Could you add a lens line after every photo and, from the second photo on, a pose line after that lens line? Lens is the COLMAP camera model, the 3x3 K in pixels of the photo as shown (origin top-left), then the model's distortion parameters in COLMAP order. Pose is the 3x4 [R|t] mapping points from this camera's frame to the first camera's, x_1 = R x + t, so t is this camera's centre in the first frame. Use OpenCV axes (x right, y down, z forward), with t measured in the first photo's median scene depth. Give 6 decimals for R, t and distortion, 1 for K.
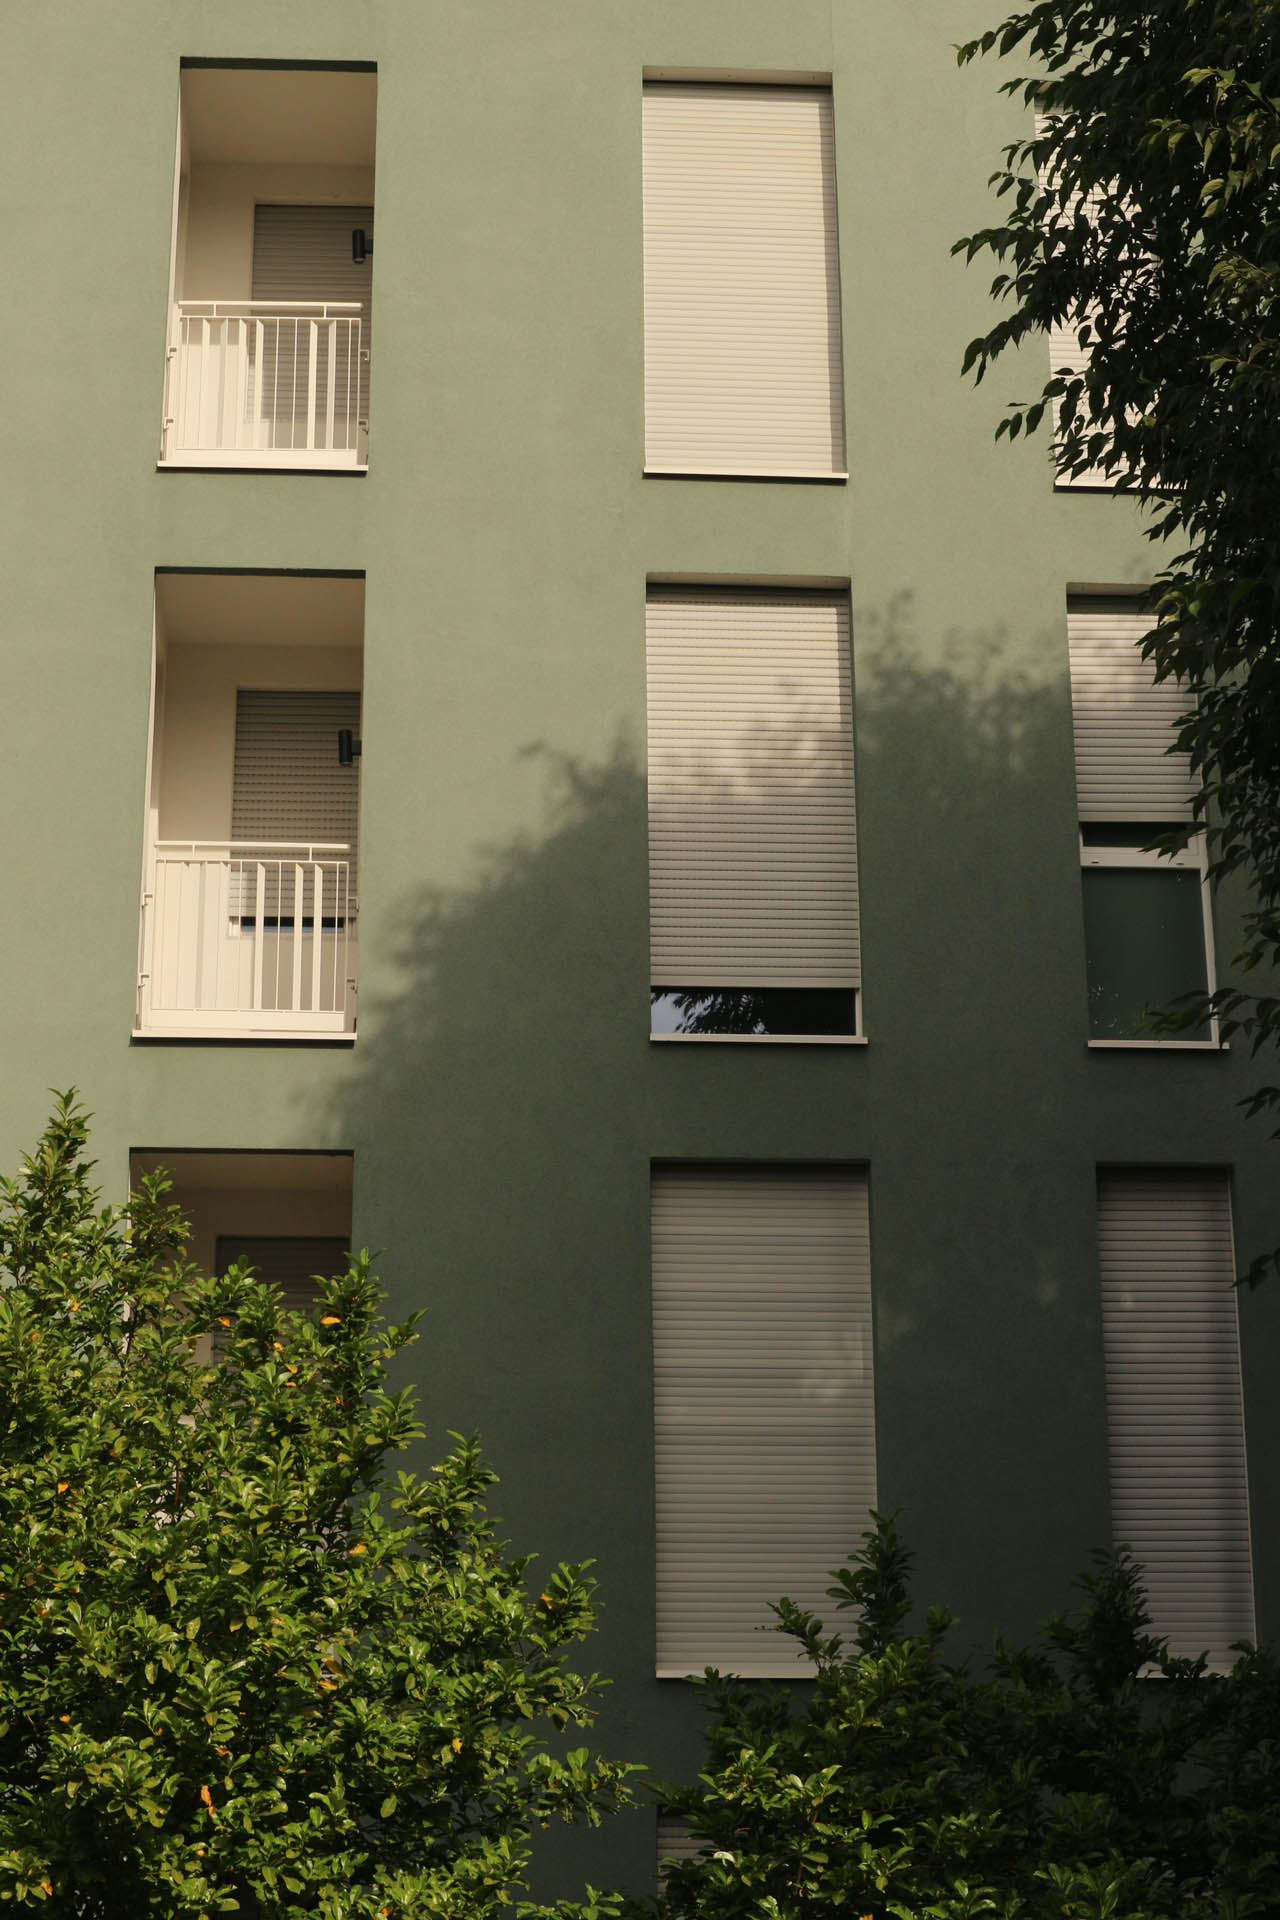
lens RADIAL K [[3754.8, 0, 641.5], [0, 3754.8, 960.2], [0, 0, 1]] dist [-0.172429, -0.132266]
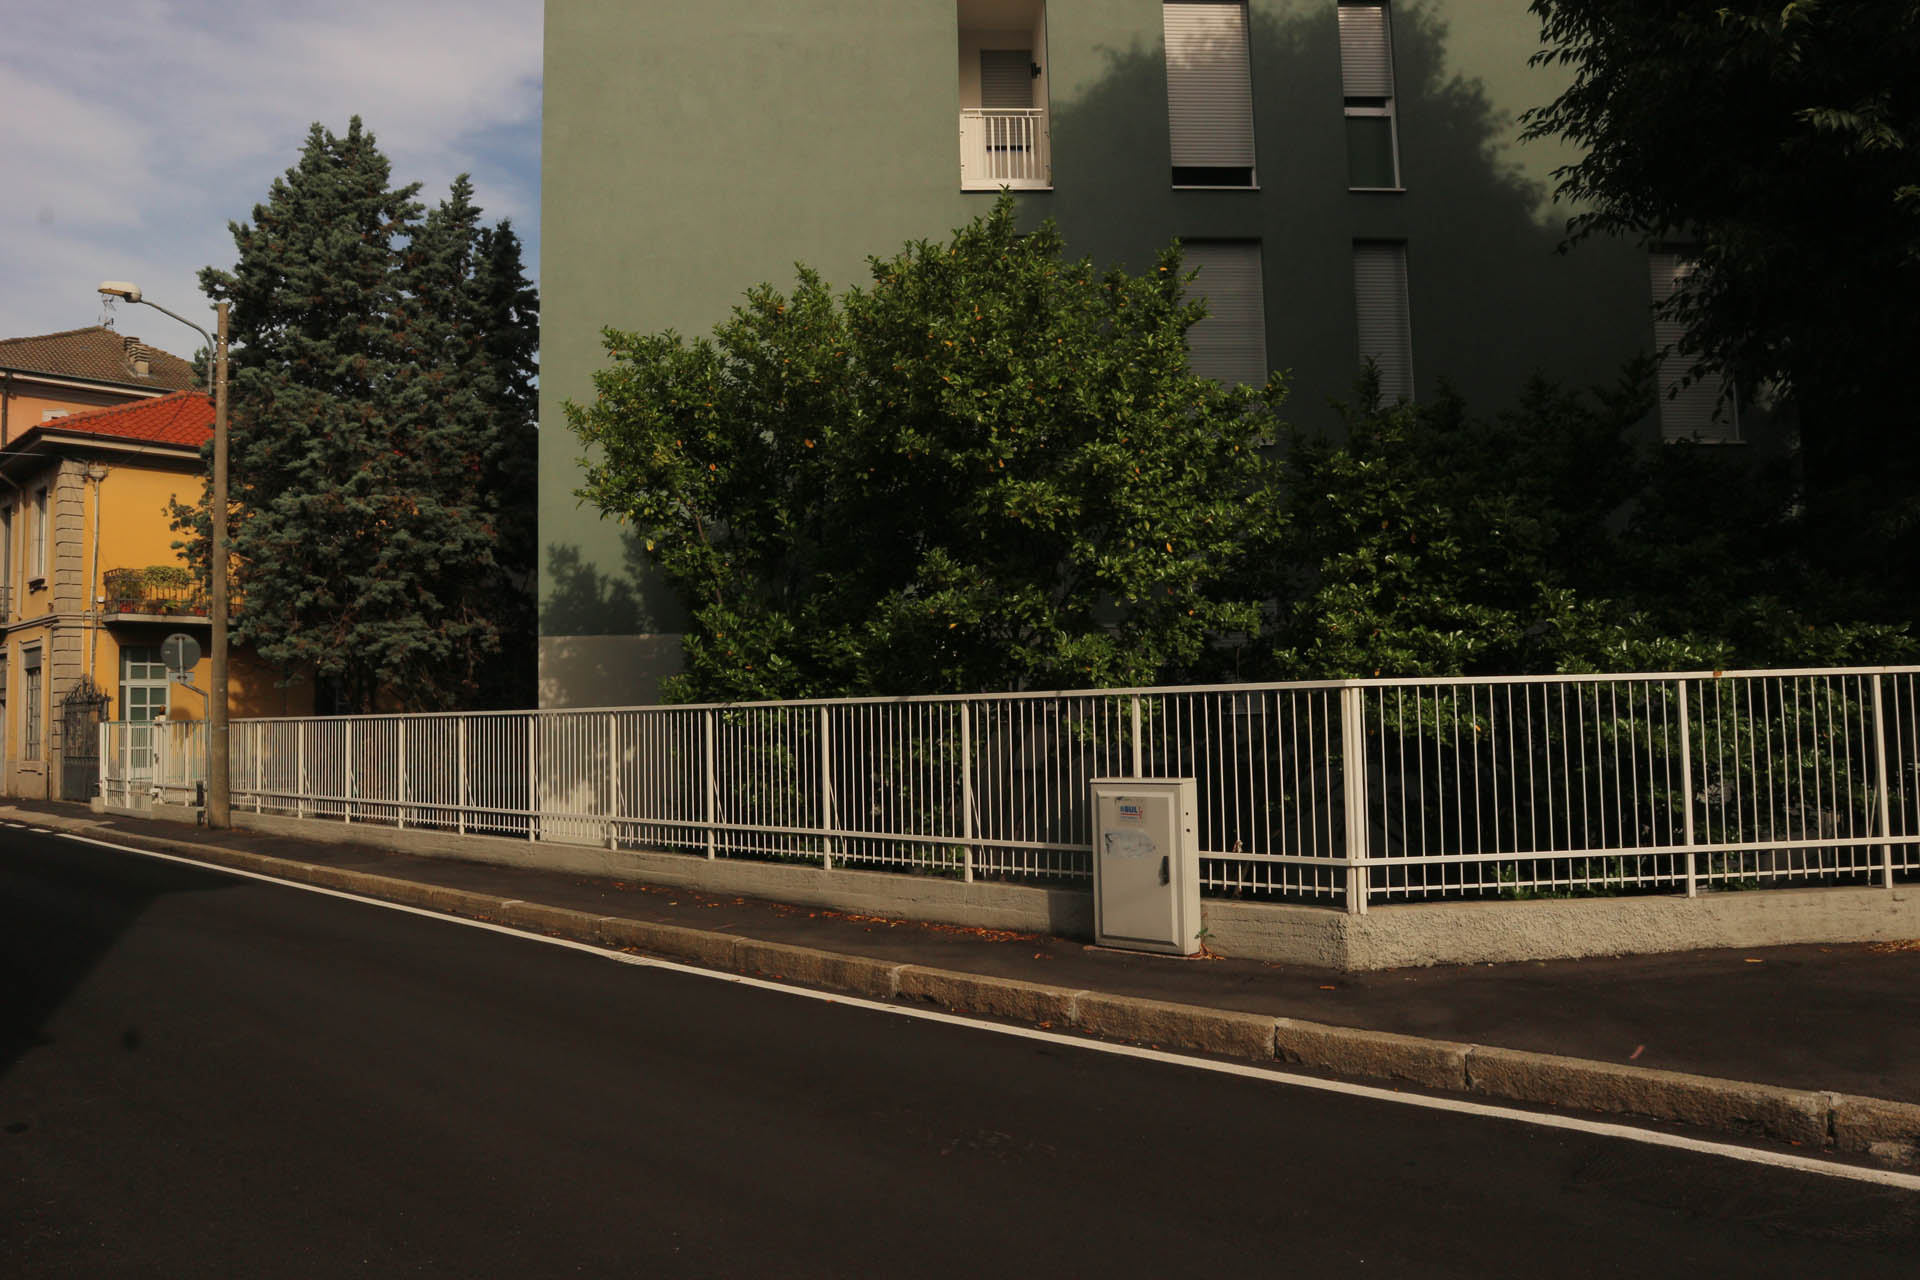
lens RADIAL K [[1334.9, 0, 962.0], [0, 1334.9, 631.7], [0, 0, 1]] dist [-0.124429, 0.078531]
pose [[0.999598, -0.018680, -0.021341, -0.118930], [0.024129, 0.955561, 0.293804, 0.041755], [0.014904, -0.294201, 0.955627, 0.096472]]
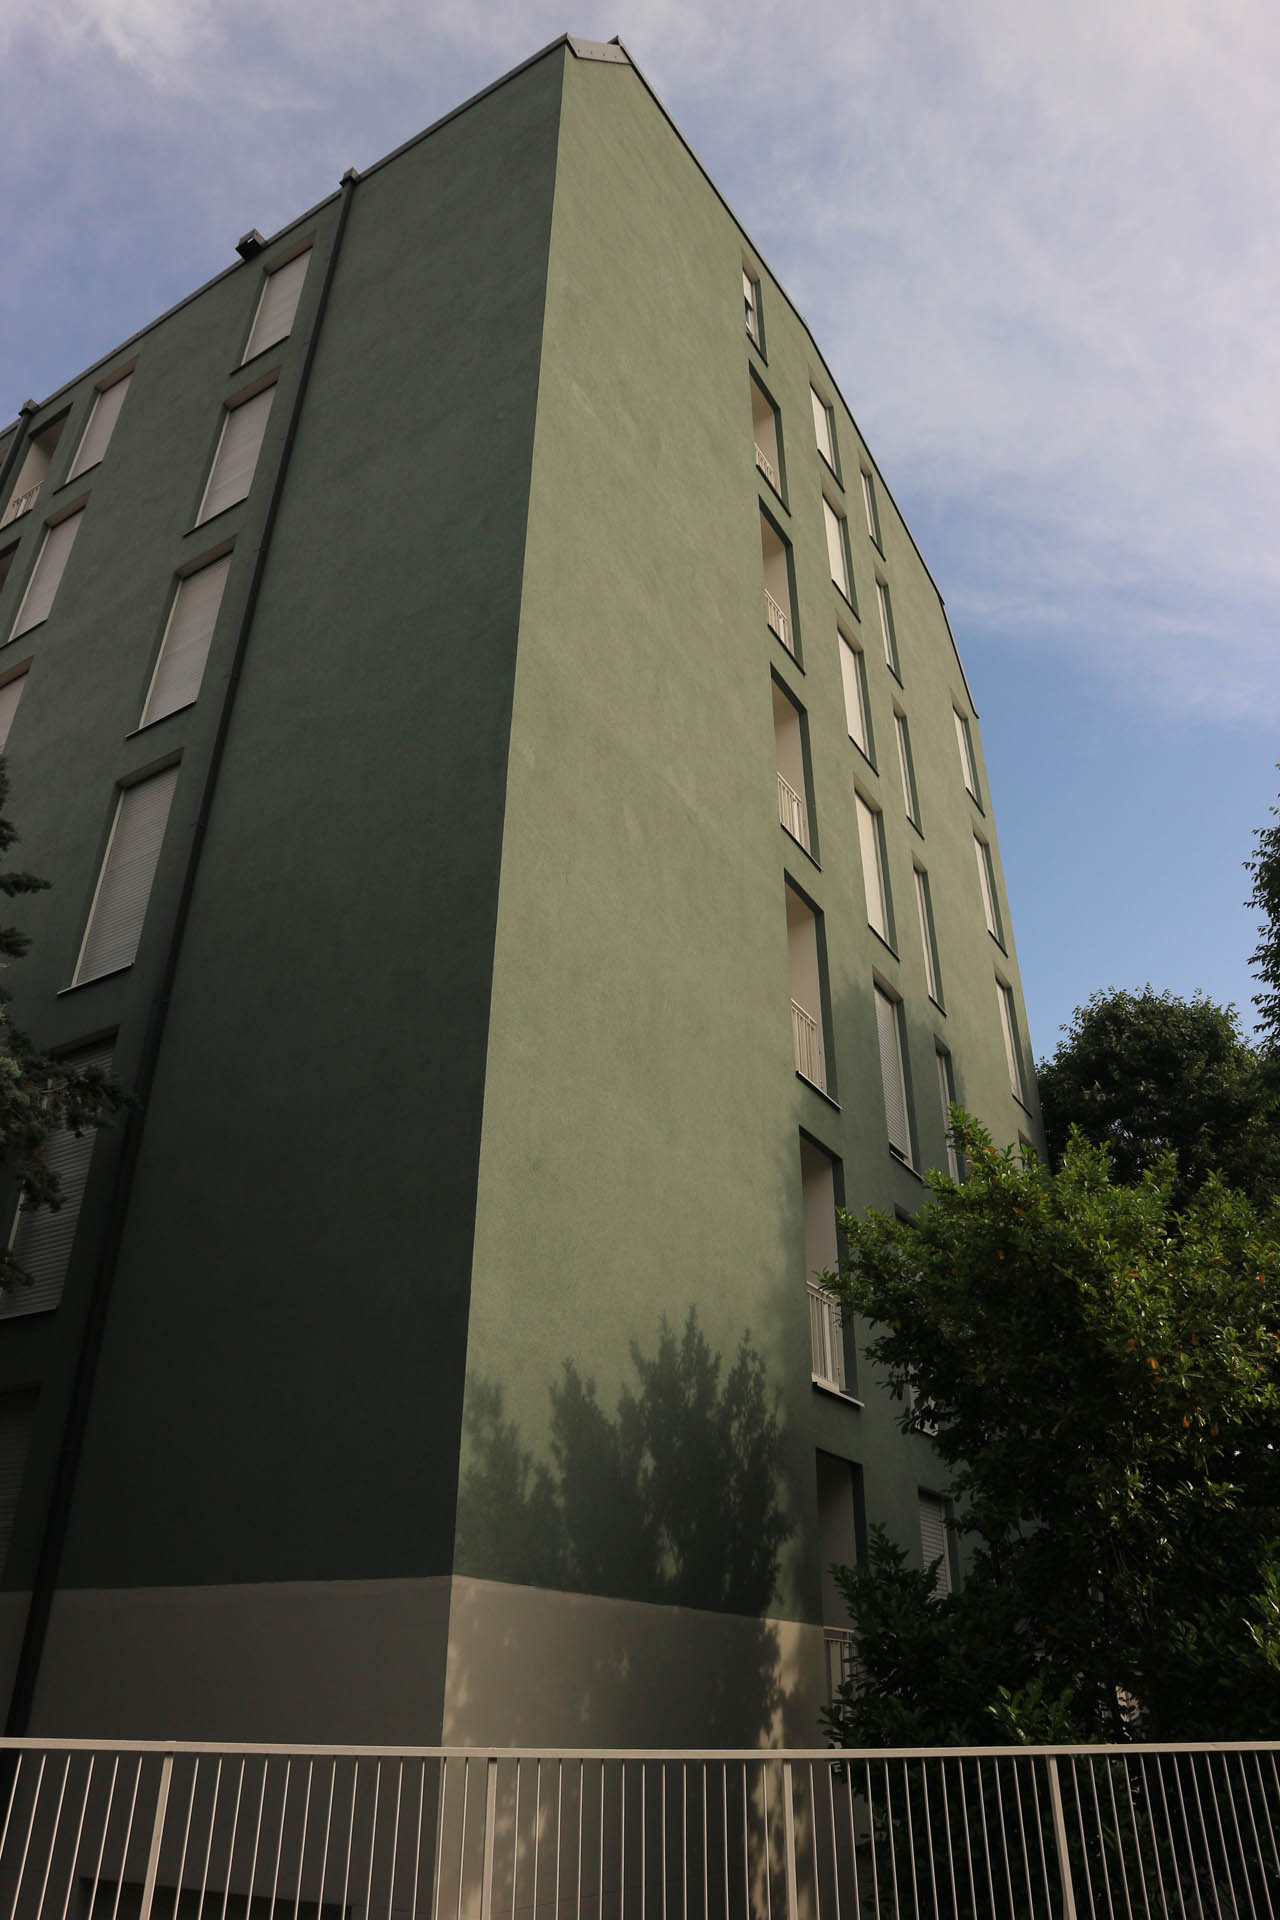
lens RADIAL K [[1338.1, 0, 640.0], [0, 1338.1, 960.0], [0, 0, 1]] dist [-0.062976, 0.002855]
pose [[0.584311, 0.430001, 0.688244, -0.708208], [-0.296171, 0.902578, -0.312467, 0.218638], [-0.755555, -0.021260, 0.654740, 0.554234]]
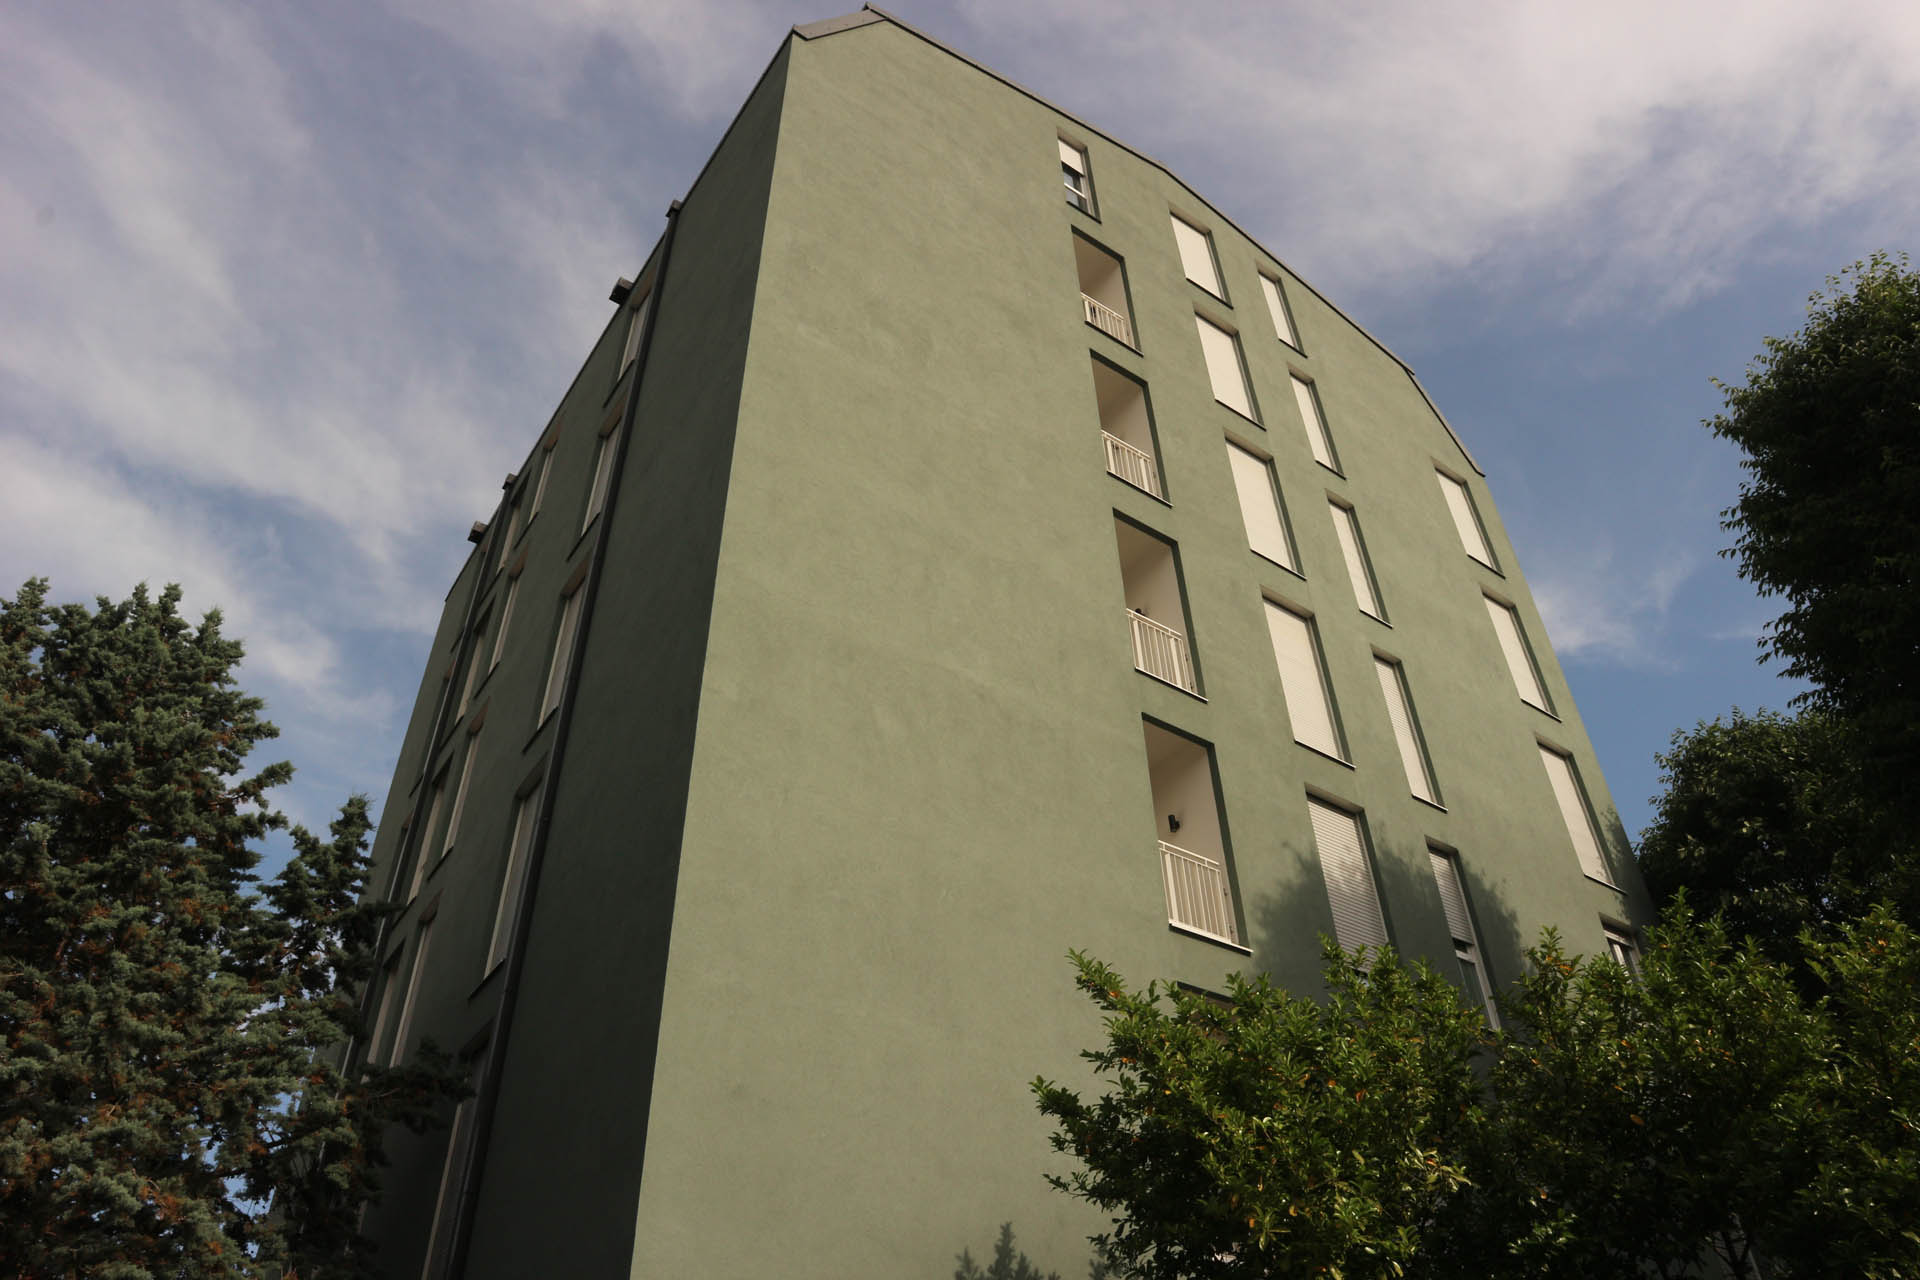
lens RADIAL K [[1334.9, 0, 962.0], [0, 1334.9, 631.7], [0, 0, 1]] dist [-0.124429, 0.078531]
pose [[0.855632, 0.324968, 0.402853, -0.536701], [-0.162872, 0.907839, -0.386394, 0.157347], [-0.491291, 0.264998, 0.829704, 0.431107]]
